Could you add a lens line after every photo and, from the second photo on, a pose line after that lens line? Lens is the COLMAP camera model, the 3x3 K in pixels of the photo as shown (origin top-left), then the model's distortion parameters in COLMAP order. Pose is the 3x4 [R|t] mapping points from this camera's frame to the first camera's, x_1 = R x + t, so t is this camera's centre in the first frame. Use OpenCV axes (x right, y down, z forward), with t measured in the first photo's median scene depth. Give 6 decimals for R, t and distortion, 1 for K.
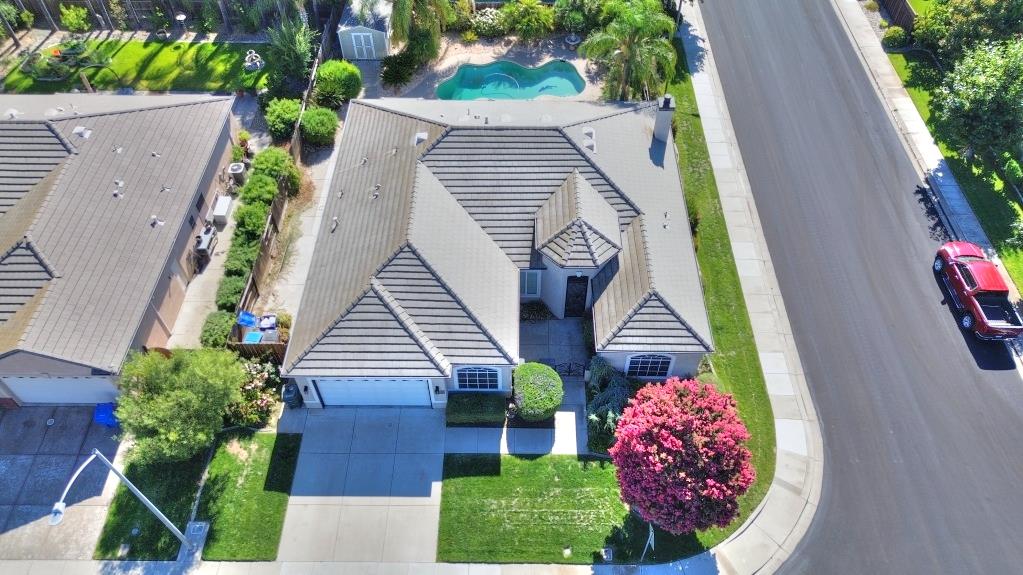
lens RADIAL K [[722.0, 0, 511.6], [0, 722.0, 285.1], [0, 0, 1]] dist [0.073035, -0.073011]
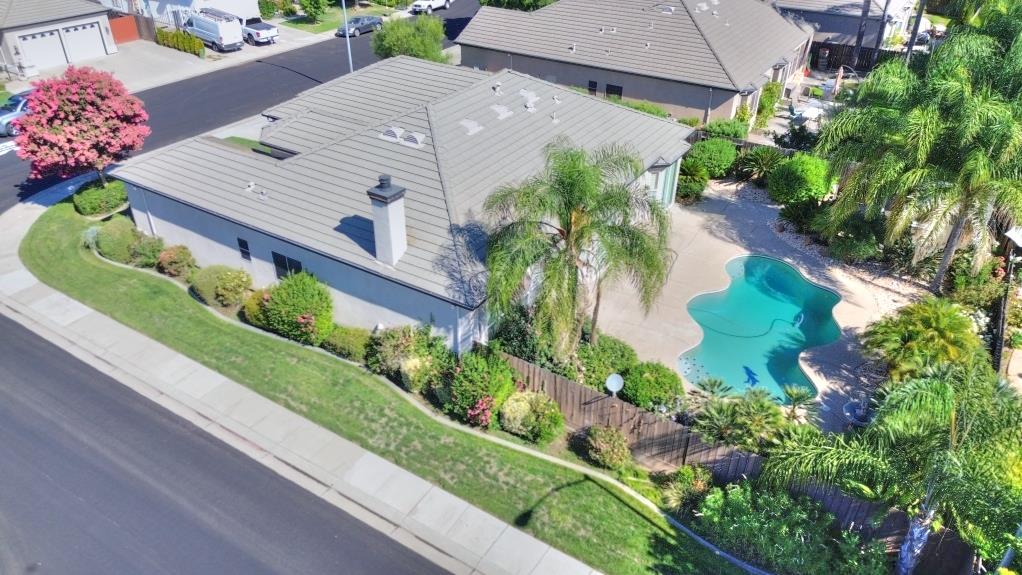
lens RADIAL K [[737.3, 0, 511.0], [0, 737.3, 287.5], [0, 0, 1]] dist [0.066559, -0.077742]
pose [[-0.528583, 0.438625, -0.726780, 0.733493], [-0.661548, 0.323646, 0.676467, -0.808944], [0.531935, 0.838368, 0.119098, 1.227582]]
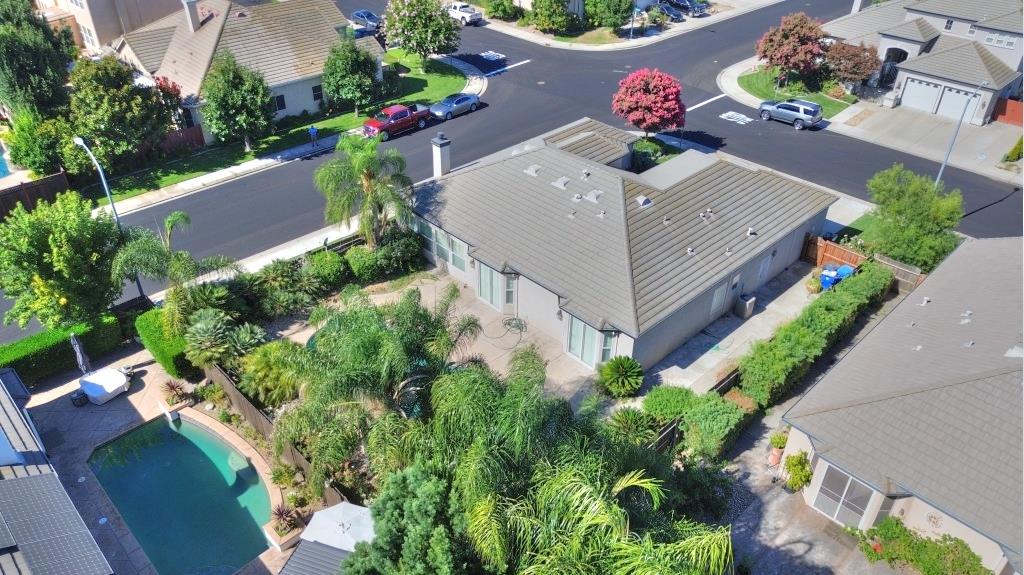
lens RADIAL K [[722.7, 0, 512.1], [0, 722.7, 285.1], [0, 0, 1]] dist [0.073035, -0.073011]
pose [[-0.708579, -0.402763, 0.579394, -0.700068], [0.537753, 0.223419, 0.812961, -1.222341], [-0.456878, 0.887618, 0.058278, 1.264513]]
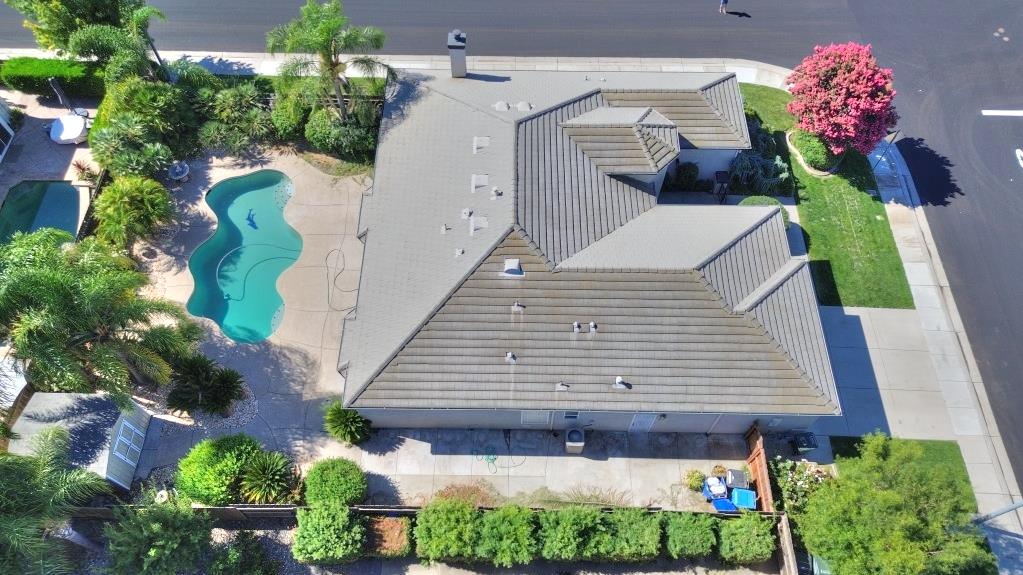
lens RADIAL K [[722.0, 0, 511.6], [0, 722.0, 285.1], [0, 0, 1]] dist [0.073035, -0.073011]
pose [[-0.002897, -0.859016, 0.511940, -0.601741], [0.765131, 0.327720, 0.554233, -0.702410], [-0.643868, 0.393307, 0.656310, 0.561586]]
